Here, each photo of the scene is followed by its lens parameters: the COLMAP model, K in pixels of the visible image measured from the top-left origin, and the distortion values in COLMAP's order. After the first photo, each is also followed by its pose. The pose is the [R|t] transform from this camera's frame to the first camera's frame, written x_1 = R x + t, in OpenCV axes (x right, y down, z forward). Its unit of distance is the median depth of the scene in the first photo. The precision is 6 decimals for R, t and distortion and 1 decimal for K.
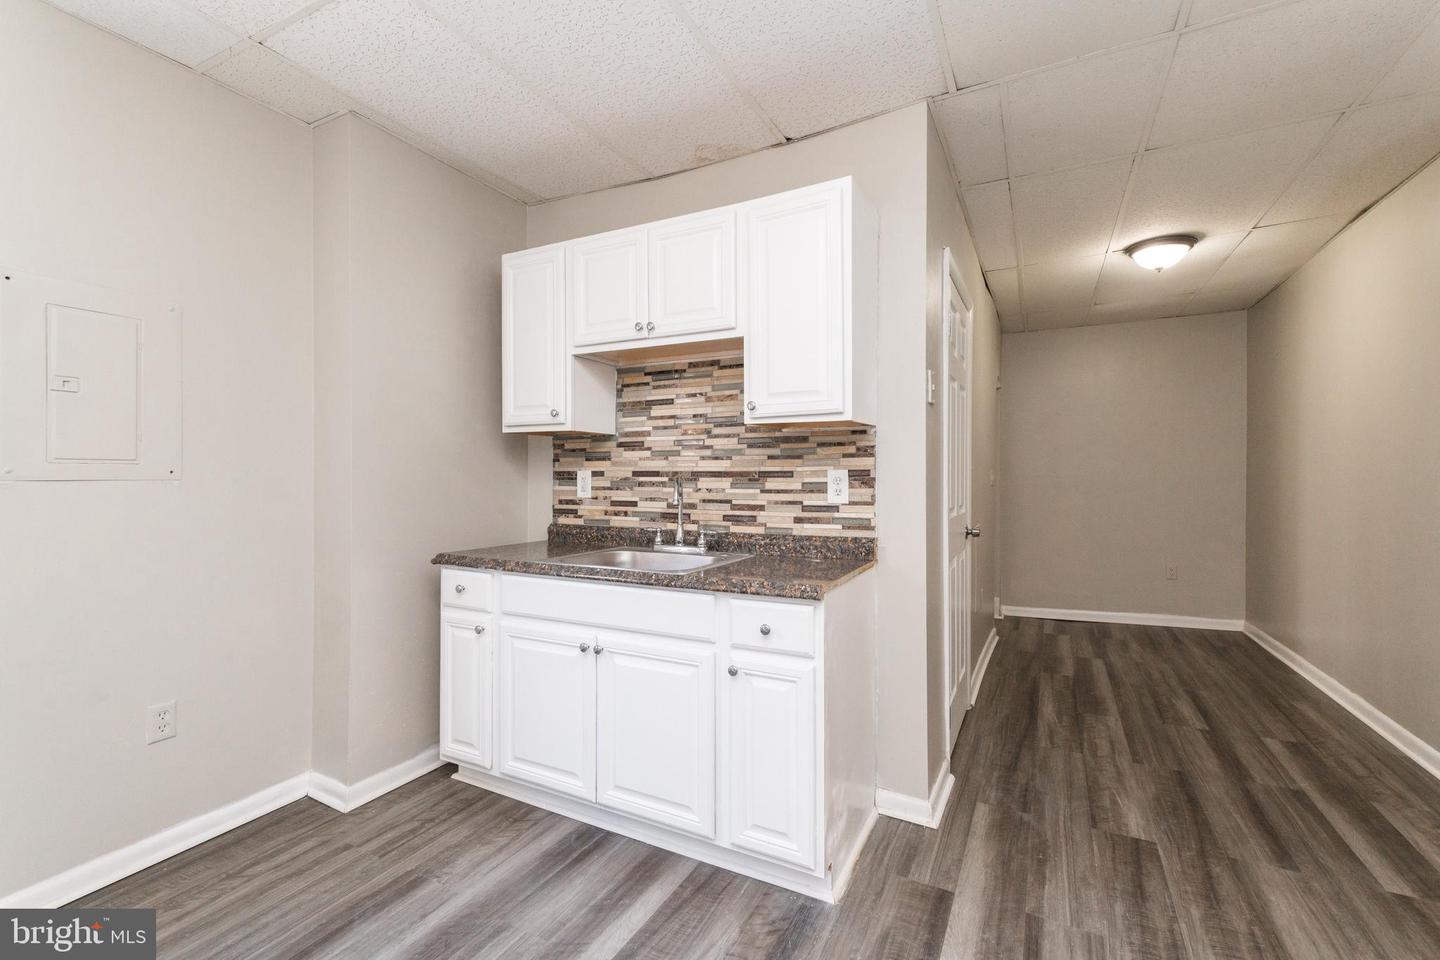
lens RADIAL K [[616.0, 0, 719.1], [0, 616.0, 471.1], [0, 0, 1]] dist [0.013761, -0.001088]
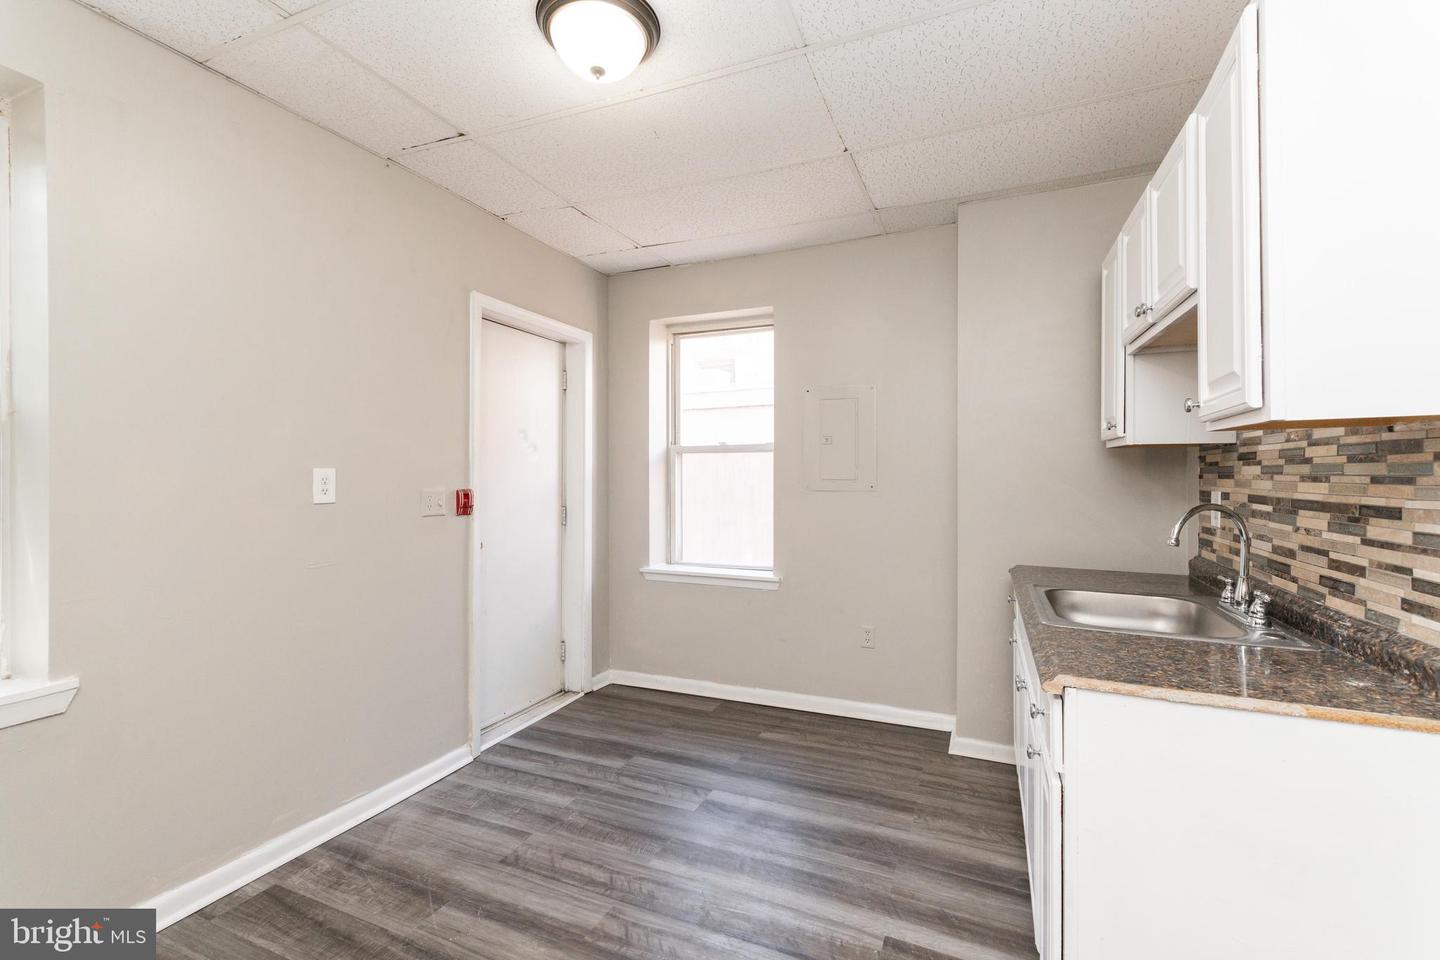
lens RADIAL K [[616.0, 0, 719.1], [0, 616.0, 471.1], [0, 0, 1]] dist [0.013761, -0.001088]
pose [[0.081609, -0.001585, -0.996663, 0.576326], [0.004382, 0.999990, -0.001231, -0.031744], [0.996655, -0.004267, 0.081615, 0.381669]]
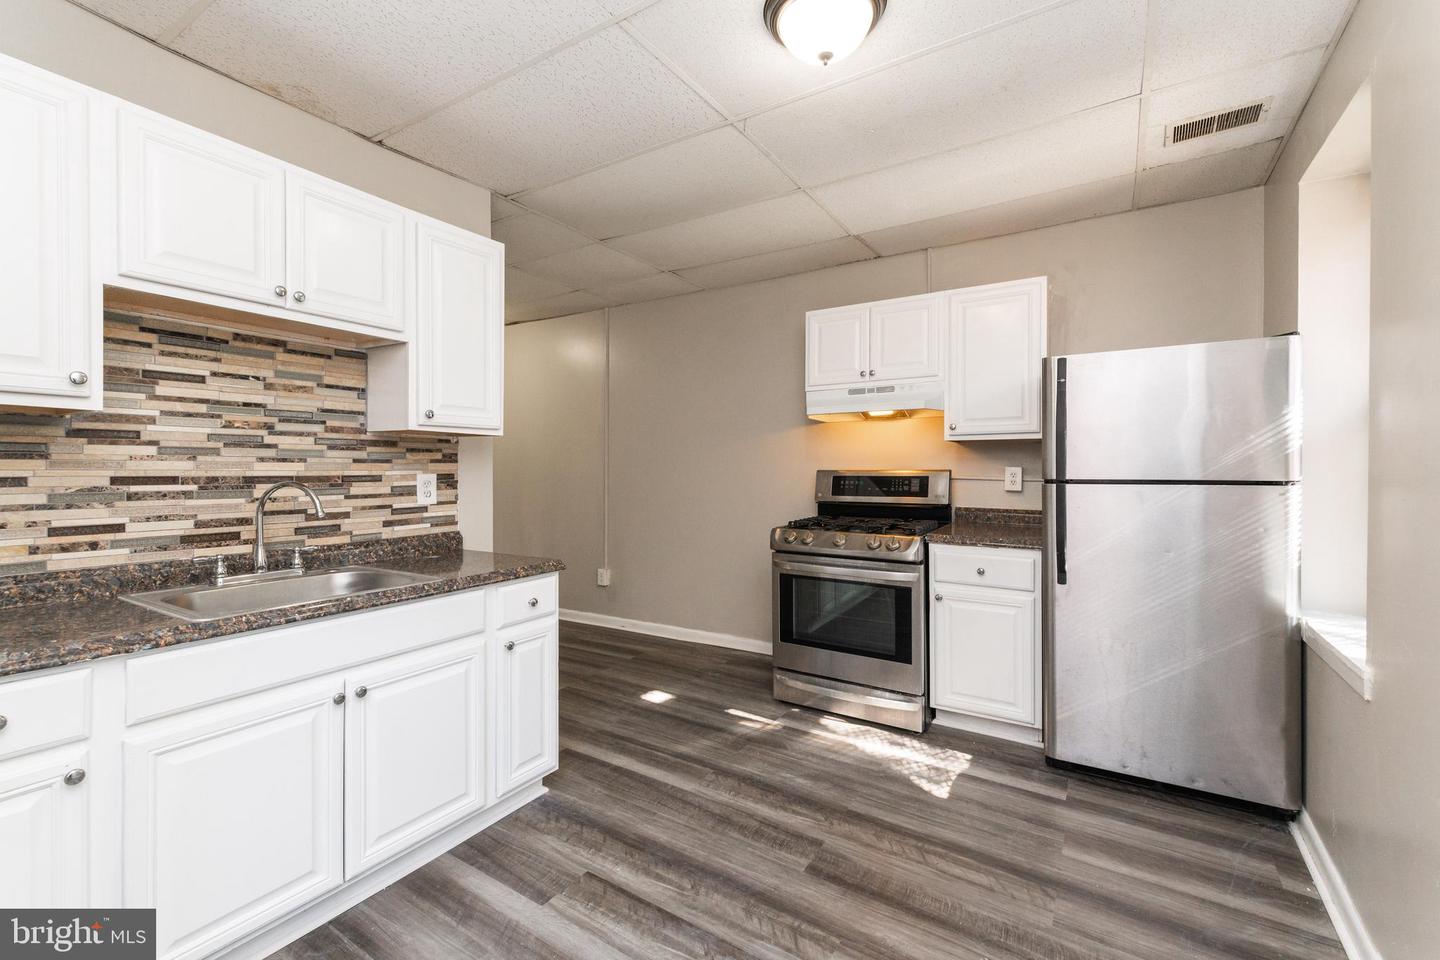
lens RADIAL K [[616.0, 0, 719.1], [0, 616.0, 471.1], [0, 0, 1]] dist [0.013761, -0.001088]
pose [[0.078090, -0.003684, 0.996939, -0.813905], [-0.007667, 0.999961, 0.004295, -0.014767], [-0.996917, -0.007979, 0.078059, 0.367011]]
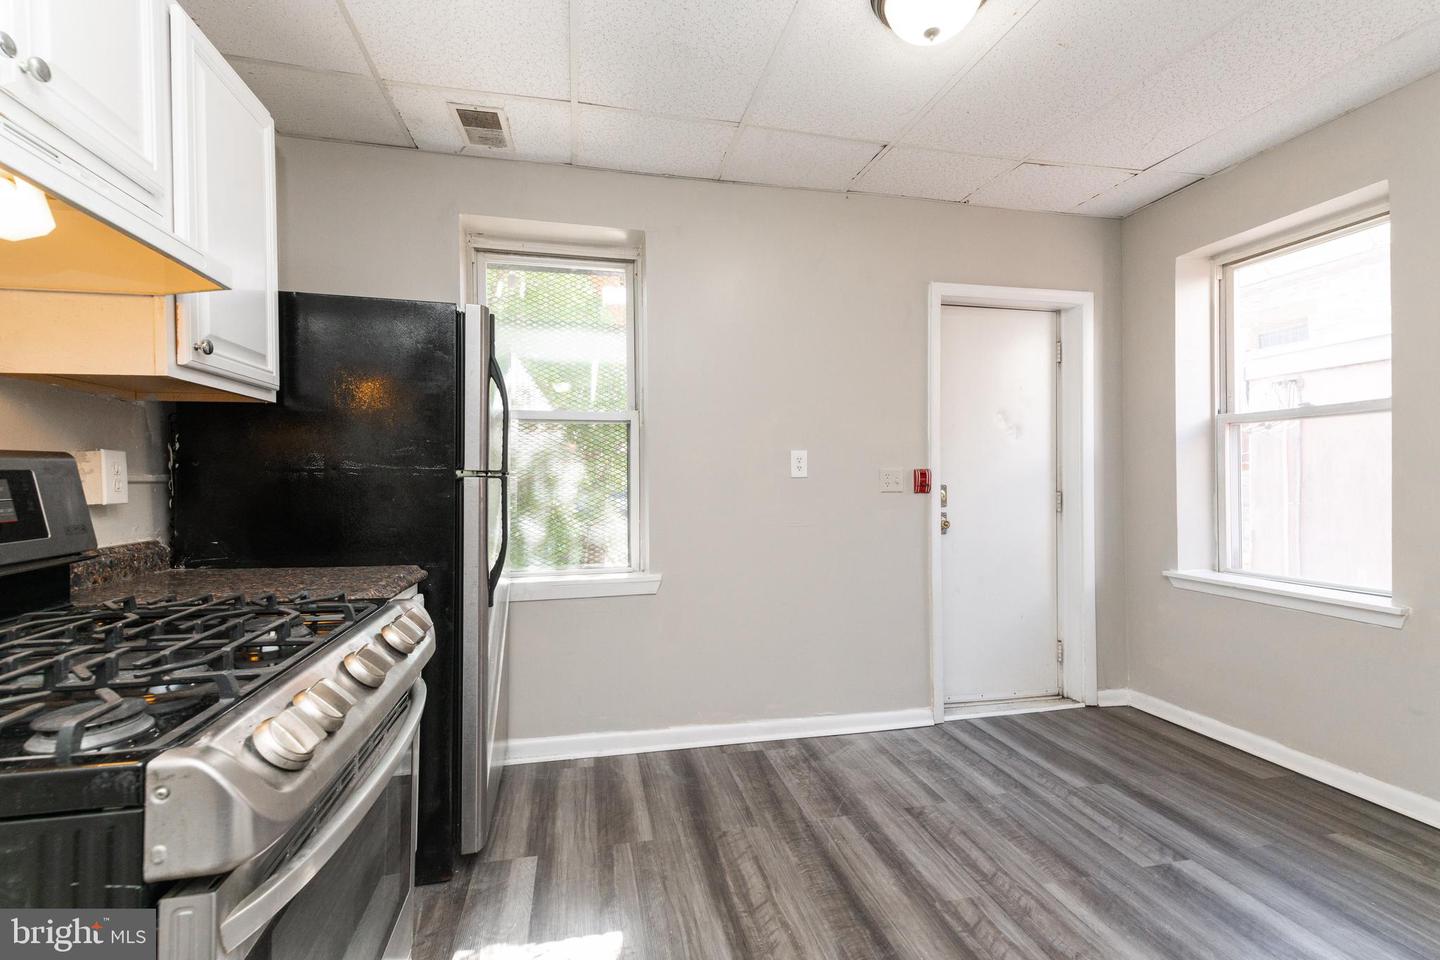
lens RADIAL K [[616.0, 0, 719.1], [0, 616.0, 471.1], [0, 0, 1]] dist [0.013761, -0.001088]
pose [[-0.752851, 0.003631, -0.658181, 0.509231], [0.012423, 0.999885, -0.008694, 0.008423], [0.658073, -0.014722, -0.752810, 0.661594]]
